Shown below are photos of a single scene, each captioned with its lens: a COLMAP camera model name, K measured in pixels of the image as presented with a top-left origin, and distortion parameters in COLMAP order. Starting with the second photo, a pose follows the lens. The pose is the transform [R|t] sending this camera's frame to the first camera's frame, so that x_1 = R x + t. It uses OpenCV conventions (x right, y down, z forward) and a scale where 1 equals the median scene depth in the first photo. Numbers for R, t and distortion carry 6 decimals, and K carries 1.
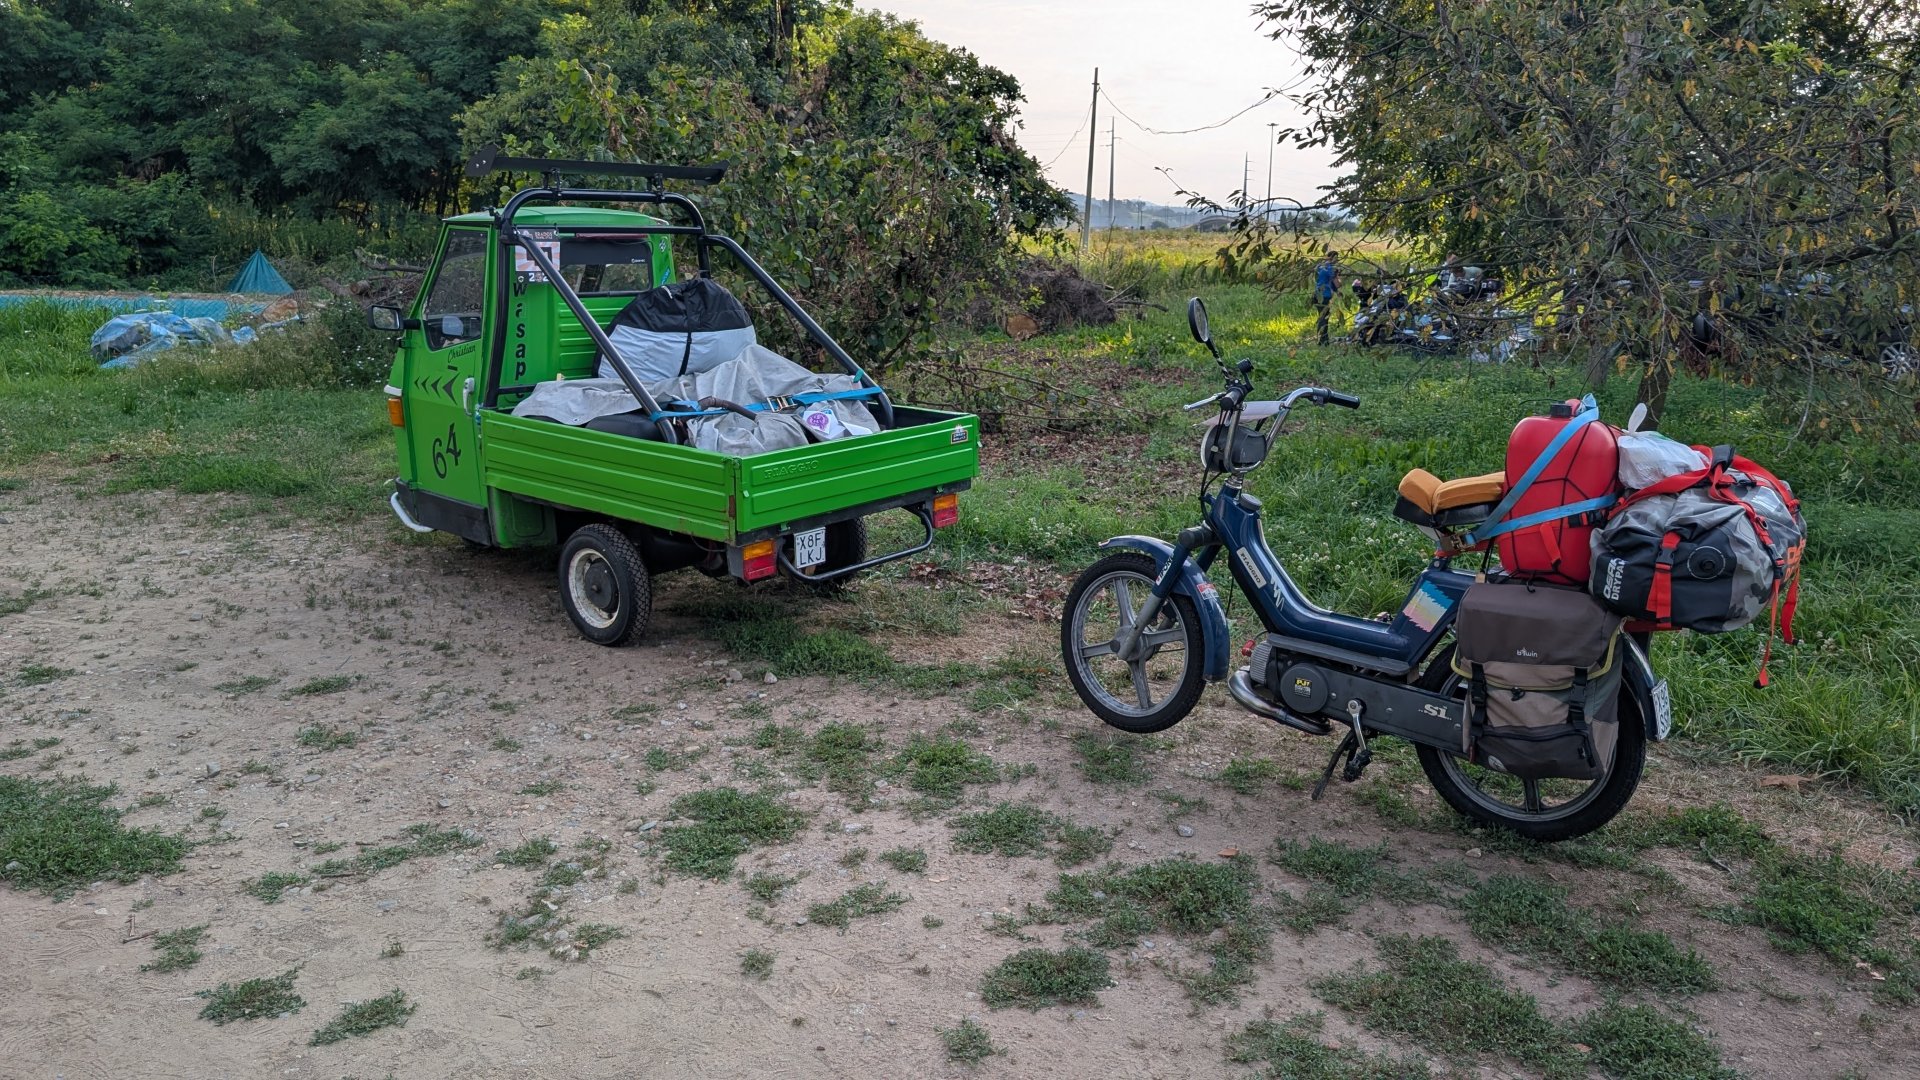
lens RADIAL K [[1402.8, 0, 955.3], [0, 1402.8, 555.2], [0, 0, 1]] dist [0.020646, -0.013820]
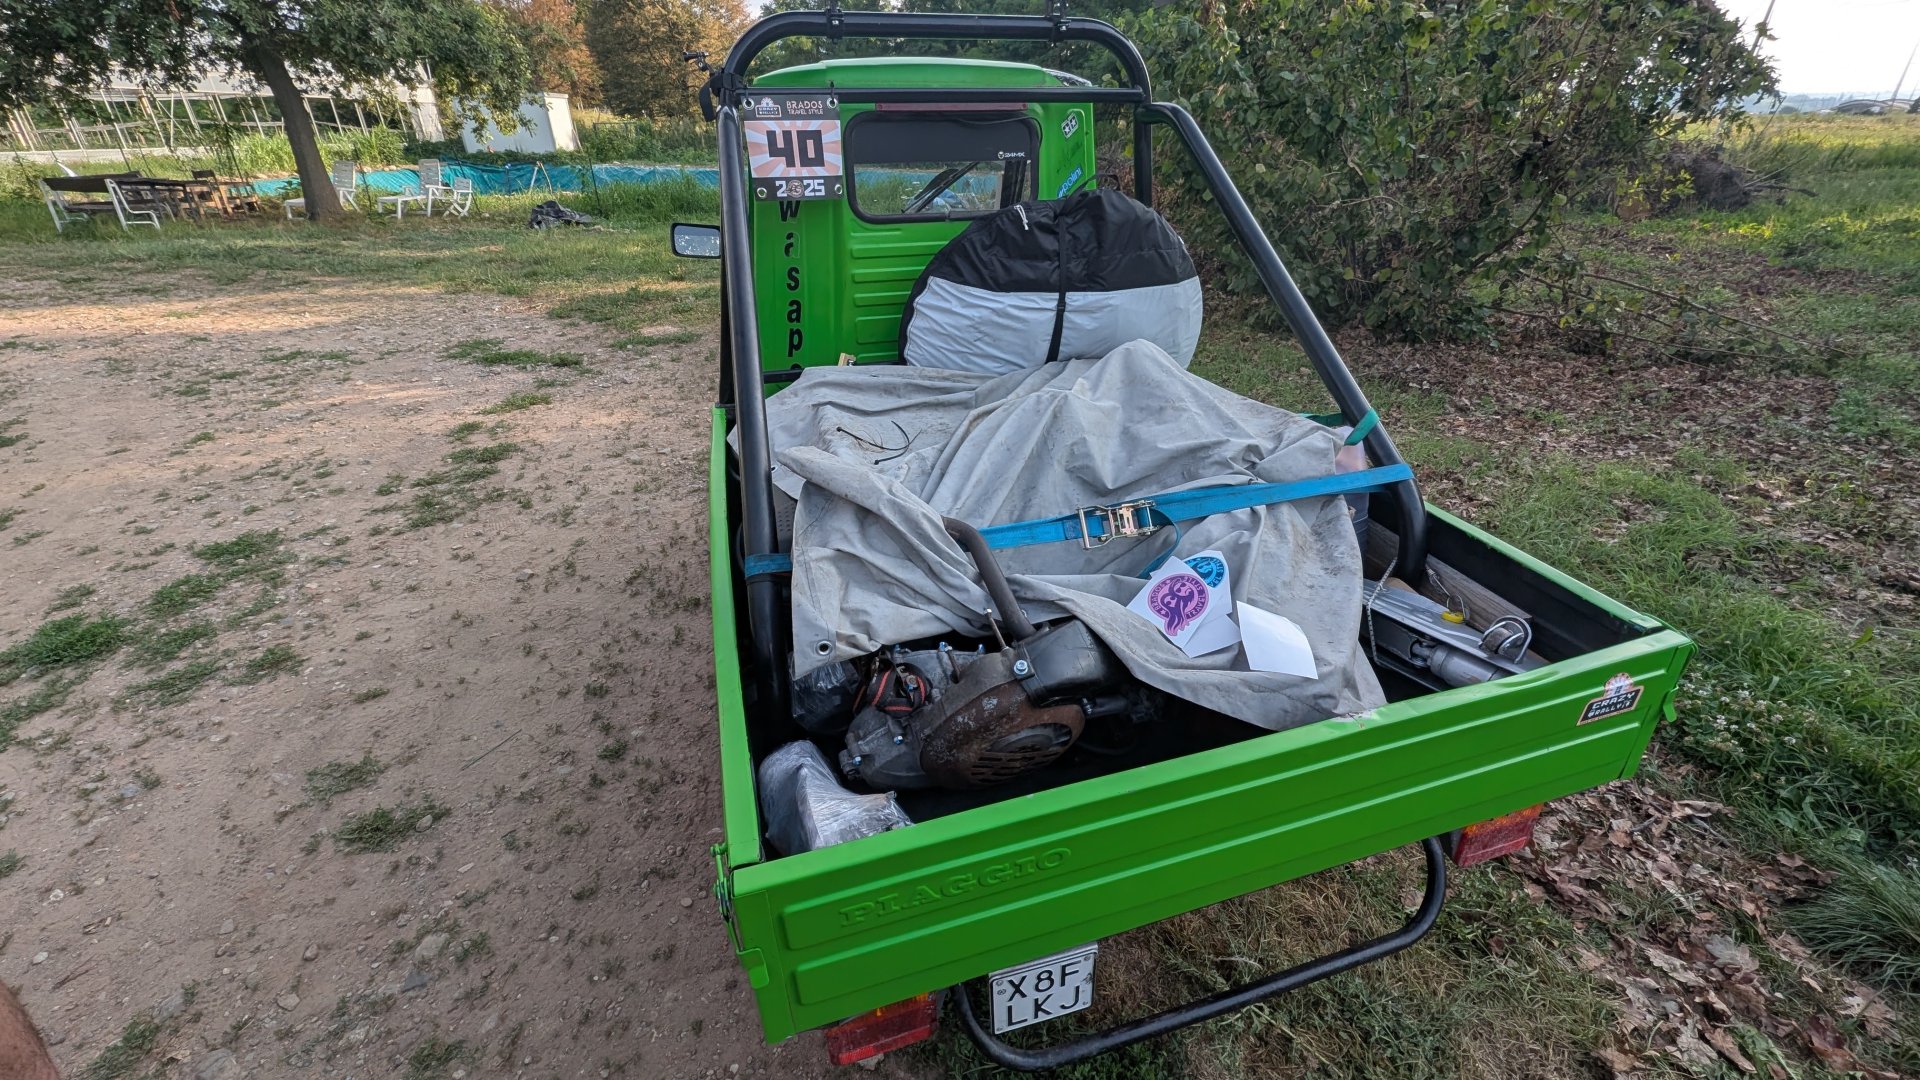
lens RADIAL K [[787.6, 0, 968.4], [0, 787.6, 544.3], [0, 0, 1]] dist [0.005459, -0.002098]
pose [[0.827223, 0.241317, -0.507413, -0.035781], [-0.104248, 0.953311, 0.283426, -0.151131], [0.552118, -0.181560, 0.813758, 0.718105]]
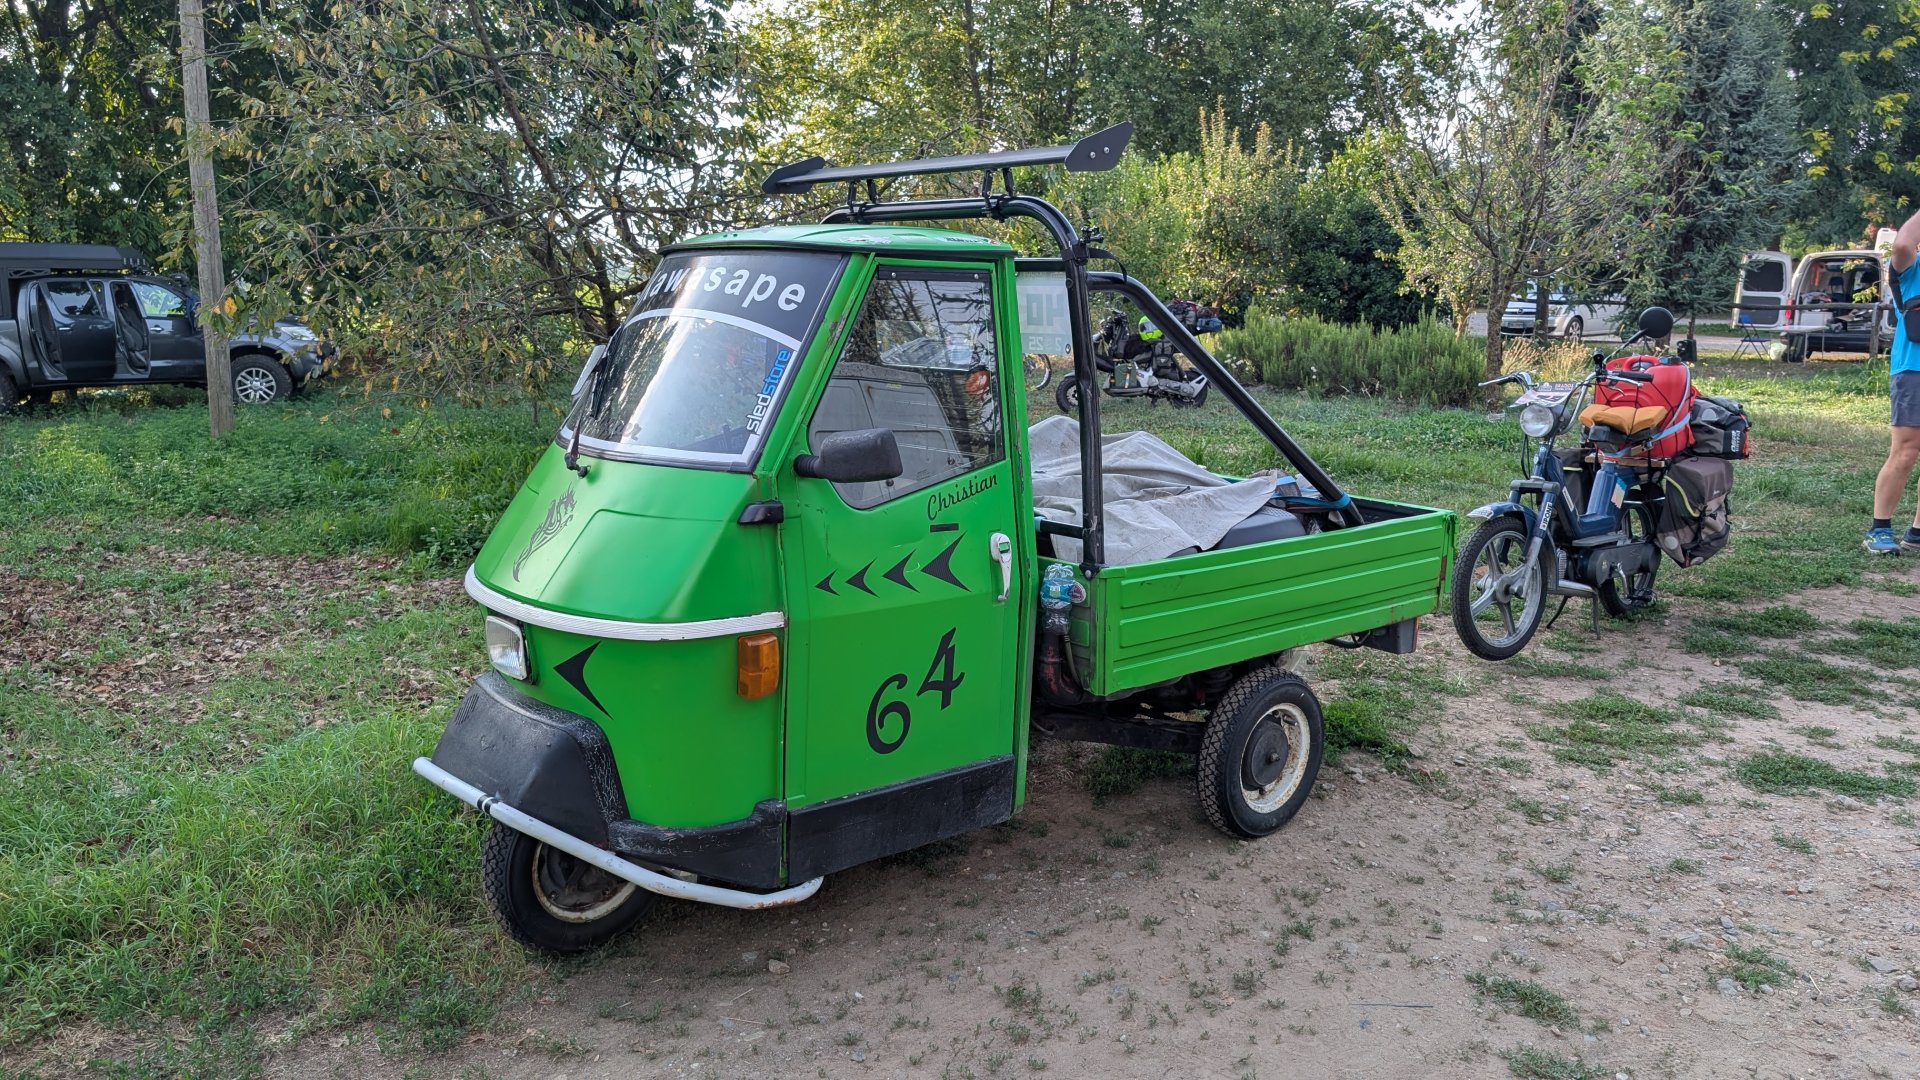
lens RADIAL K [[1402.8, 0, 967.9], [0, 1402.8, 527.9], [0, 0, 1]] dist [0.020646, -0.013820]
pose [[0.170445, -0.179793, 0.968825, -0.869200], [0.228370, 0.963650, 0.138656, -0.204634], [-0.958538, 0.197617, 0.205309, 0.885187]]
